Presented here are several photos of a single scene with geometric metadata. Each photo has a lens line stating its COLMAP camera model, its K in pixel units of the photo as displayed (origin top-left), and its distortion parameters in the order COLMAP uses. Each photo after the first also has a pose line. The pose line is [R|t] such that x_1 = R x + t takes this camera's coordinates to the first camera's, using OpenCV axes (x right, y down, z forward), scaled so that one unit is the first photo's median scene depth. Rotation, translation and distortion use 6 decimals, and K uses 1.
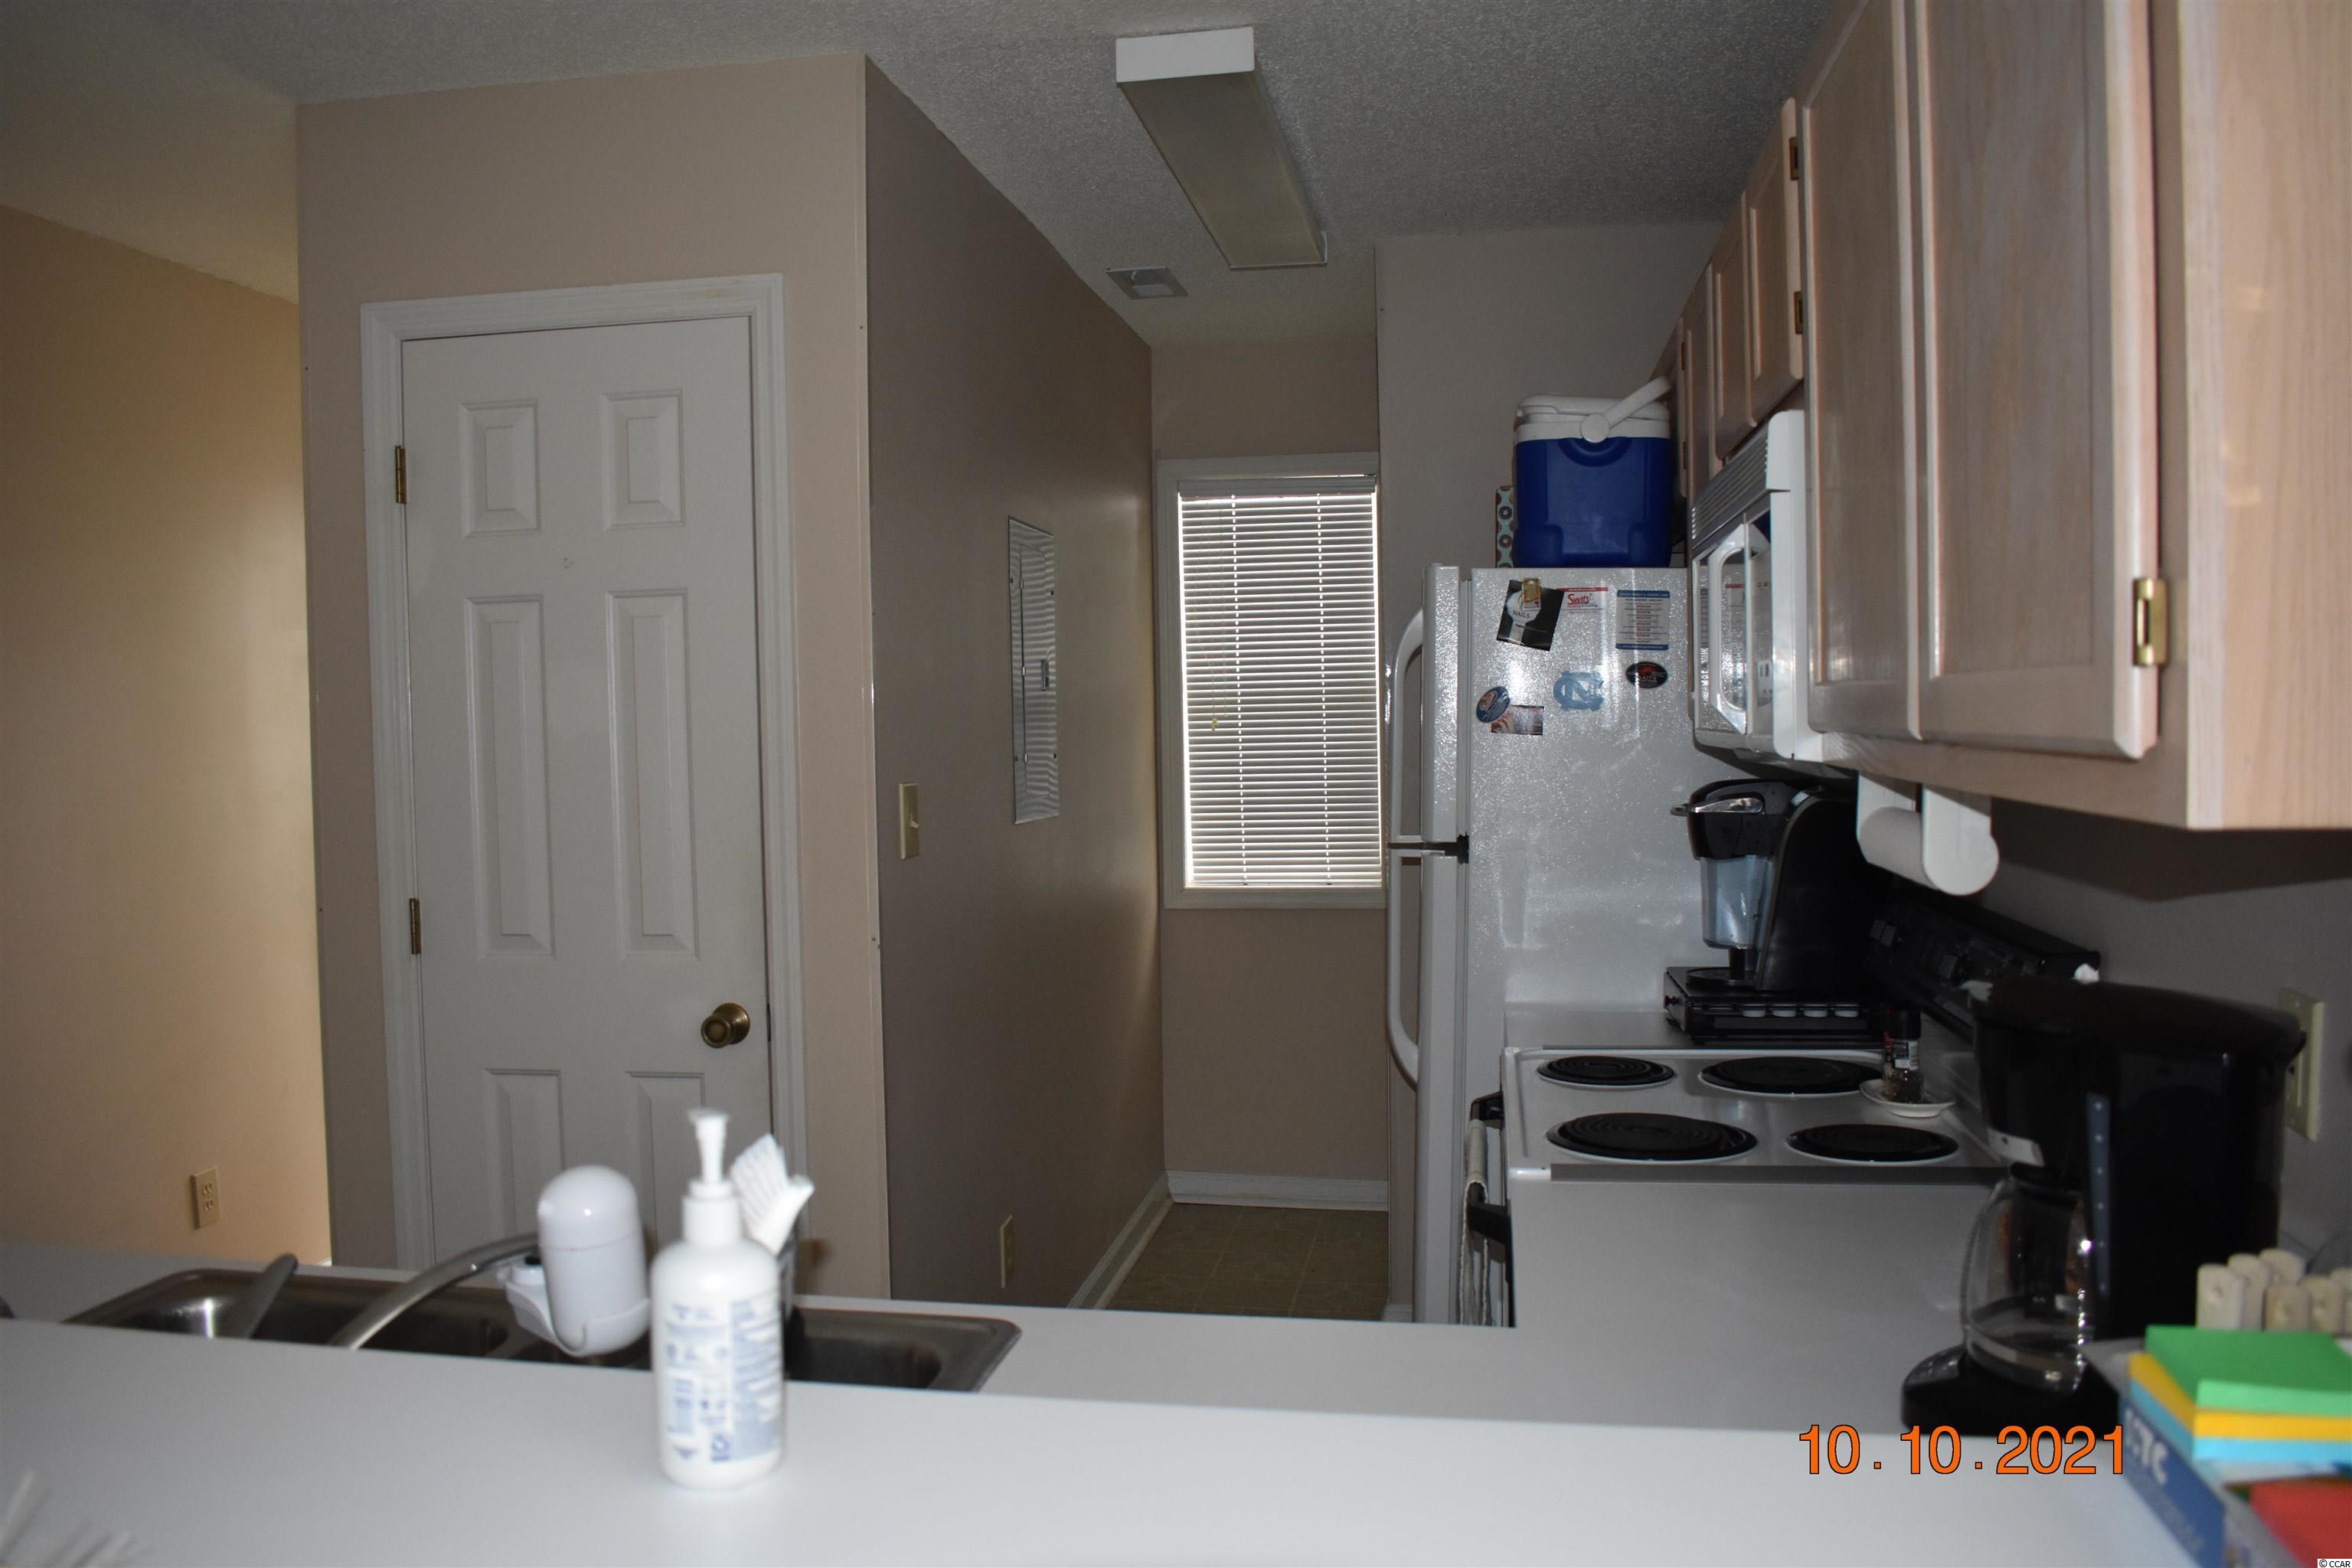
lens RADIAL K [[1841.2, 0, 1168.1], [0, 1841.2, 780.1], [0, 0, 1]] dist [-0.087634, 0.009912]
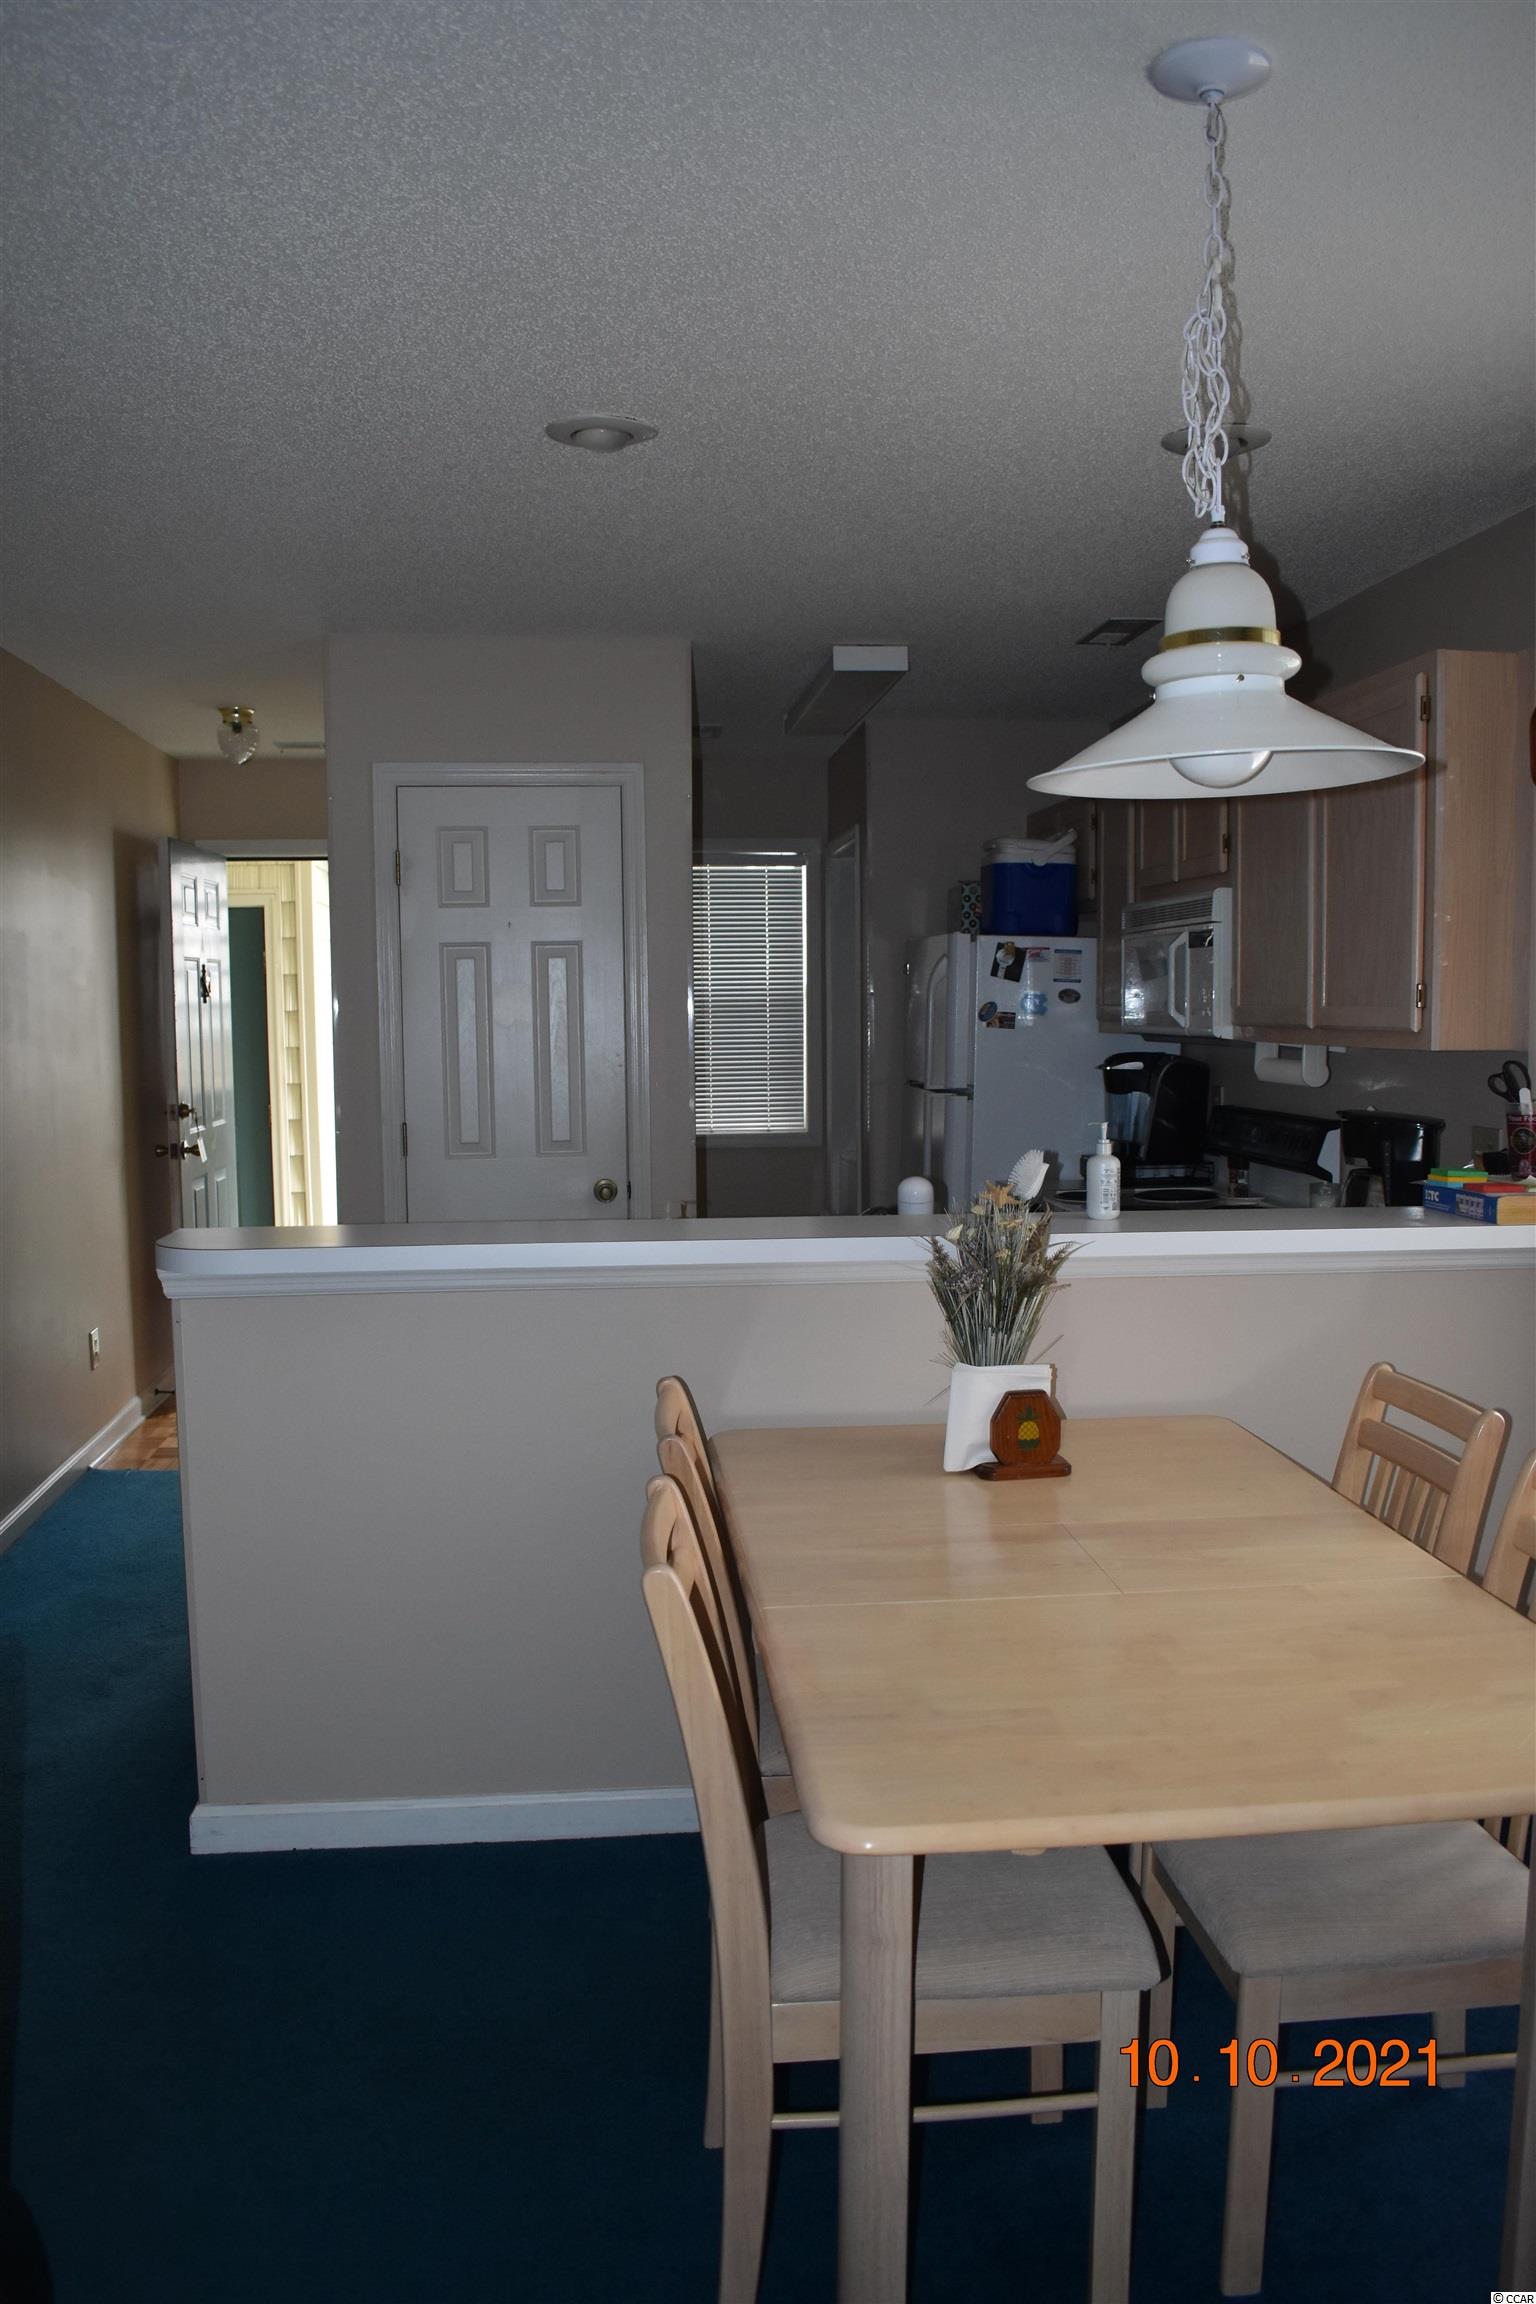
lens RADIAL K [[1803.6, 0, 757.3], [0, 1803.6, 1150.1], [0, 0, 1]] dist [-0.087634, 0.009912]
pose [[0.962341, -0.013703, 0.271500, -0.522697], [0.002865, 0.999184, 0.040276, 0.022777], [-0.271831, -0.037981, 0.961595, -0.641566]]
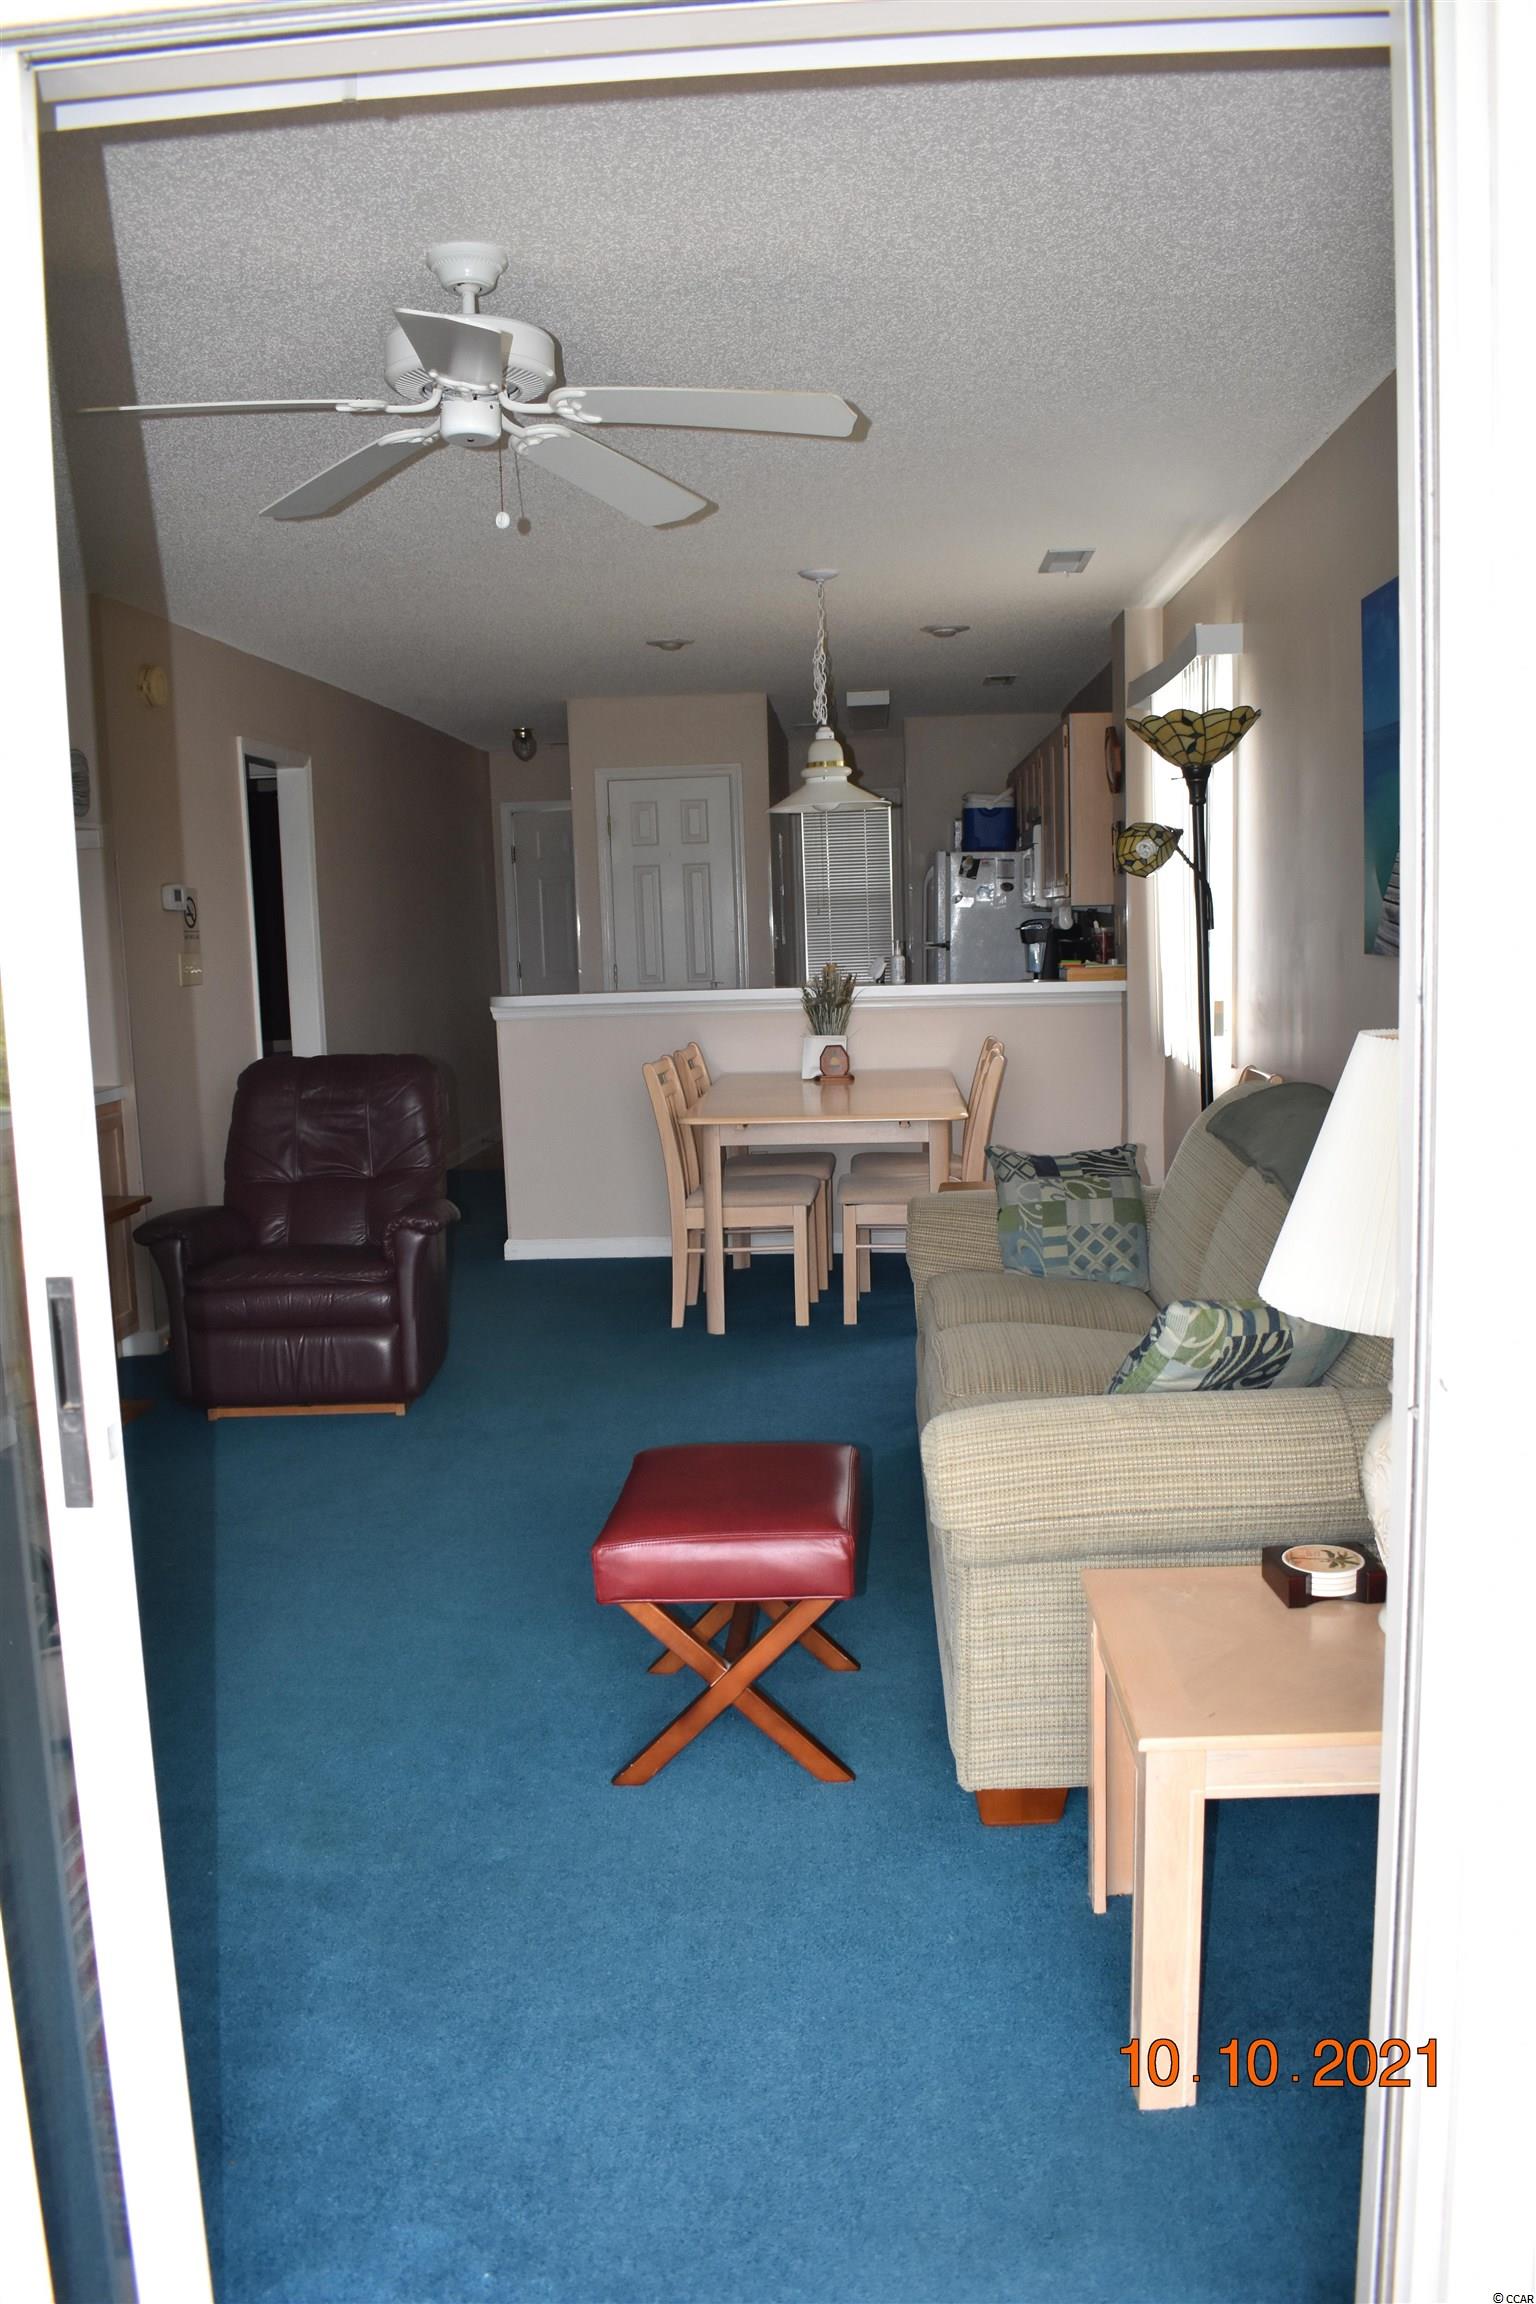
lens RADIAL K [[1803.6, 0, 772.5], [0, 1803.6, 1153.8], [0, 0, 1]] dist [-0.087634, 0.009912]
pose [[0.992780, -0.031448, 0.115754, -0.486334], [0.020919, 0.995624, 0.091074, 0.103904], [-0.118112, -0.087995, 0.989094, -1.949439]]
